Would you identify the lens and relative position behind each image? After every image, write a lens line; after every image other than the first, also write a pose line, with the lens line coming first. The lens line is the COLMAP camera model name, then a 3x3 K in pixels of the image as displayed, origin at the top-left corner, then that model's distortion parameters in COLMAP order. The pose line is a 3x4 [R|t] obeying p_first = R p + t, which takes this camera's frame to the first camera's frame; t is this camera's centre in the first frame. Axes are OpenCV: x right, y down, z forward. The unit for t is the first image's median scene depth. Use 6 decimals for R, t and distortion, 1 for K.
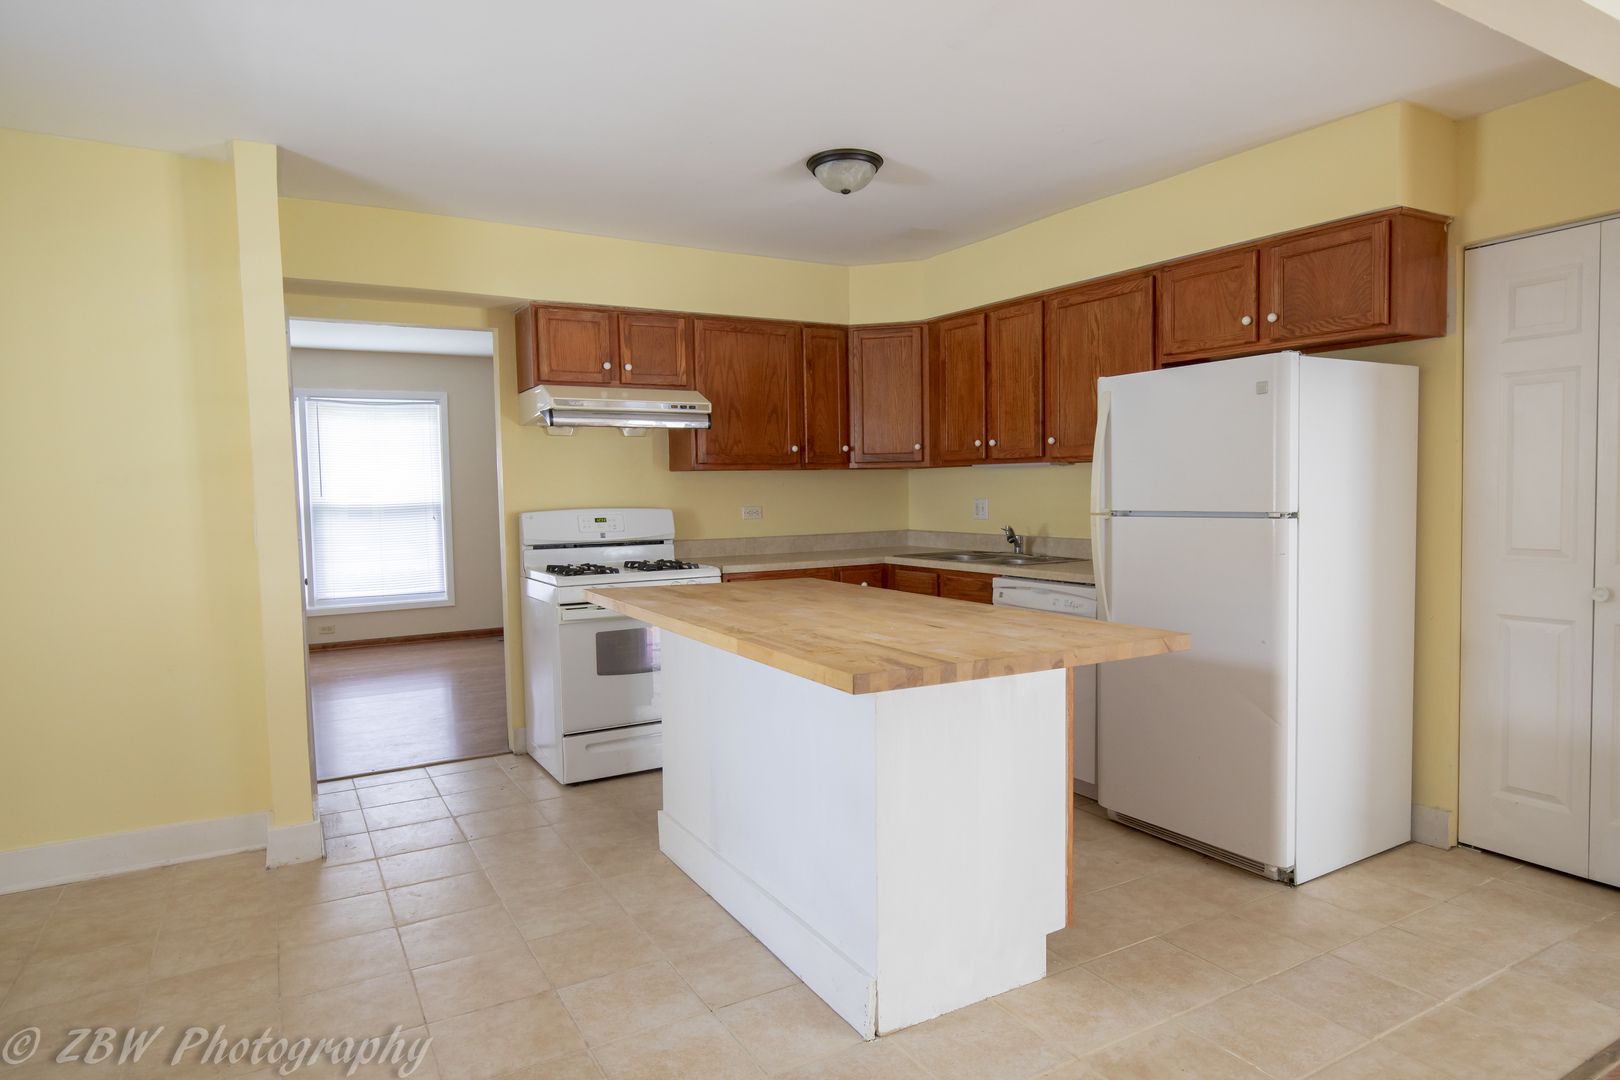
lens RADIAL K [[936.4, 0, 810.0], [0, 936.4, 540.0], [0, 0, 1]] dist [0.002162, 0.000750]
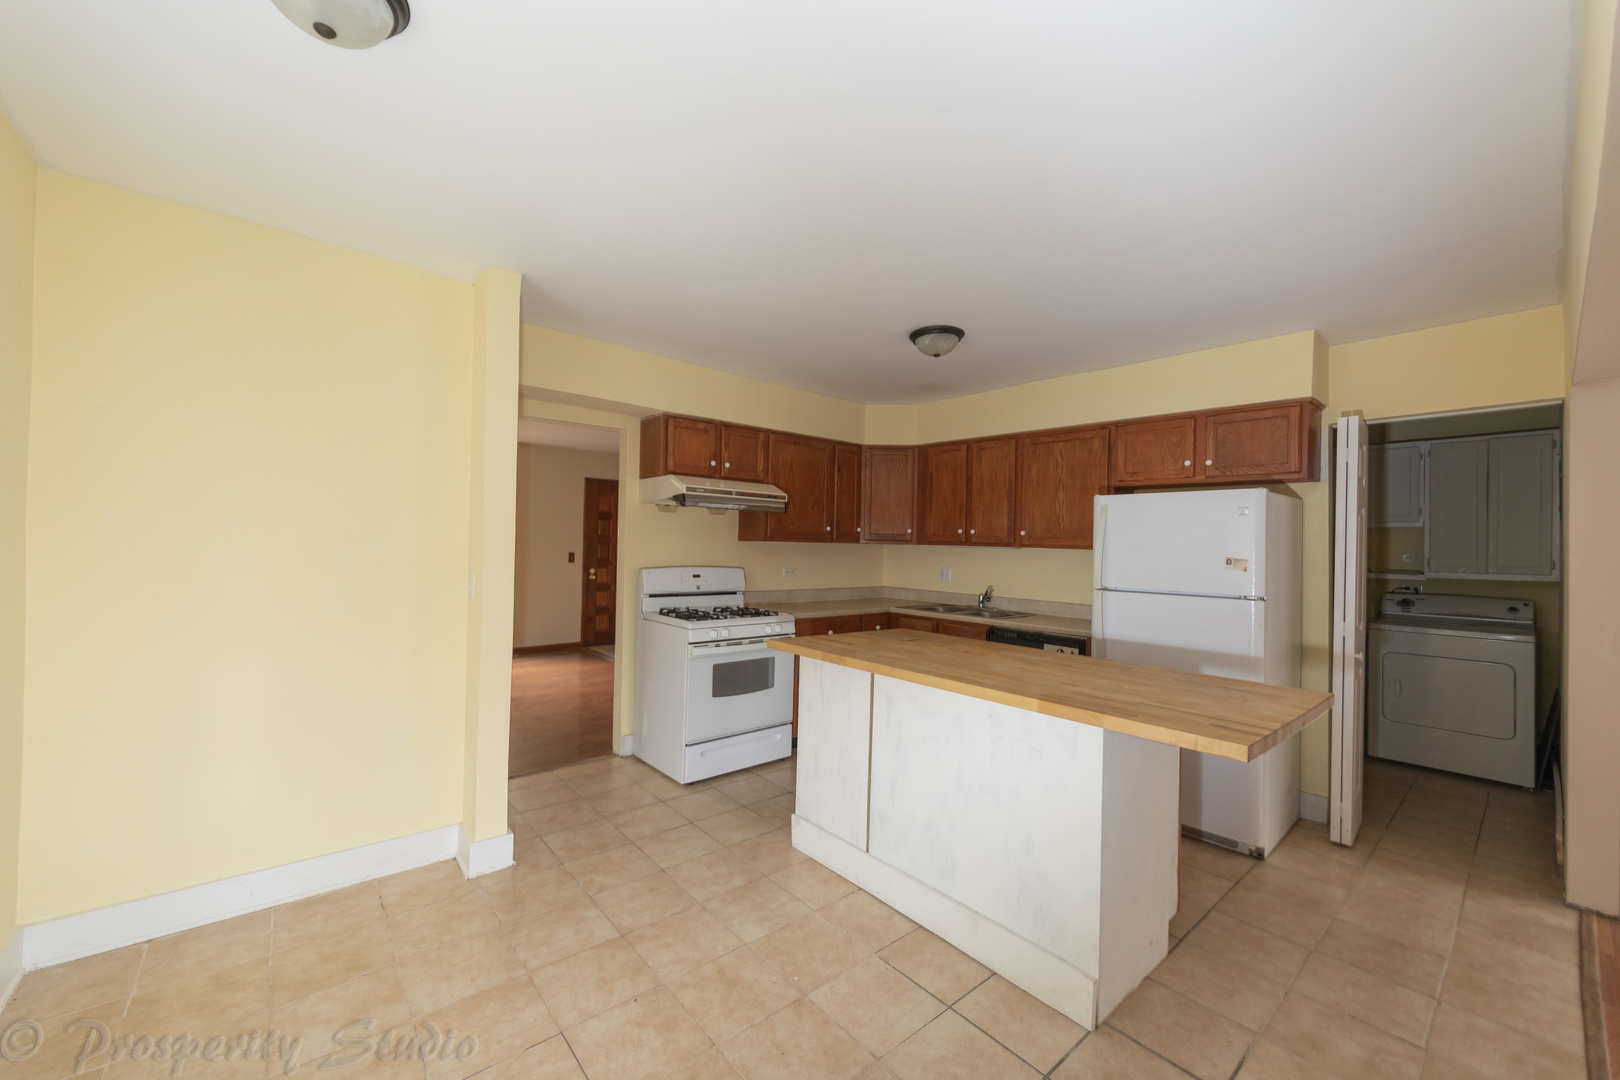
lens RADIAL K [[614.2, 0, 810.0], [0, 614.2, 540.0], [0, 0, 1]] dist [0.027148, -0.008582]
pose [[0.983522, 0.041971, 0.175847, -0.228589], [-0.031122, 0.997464, -0.064009, -0.022285], [-0.178087, 0.057481, 0.982334, 0.106218]]
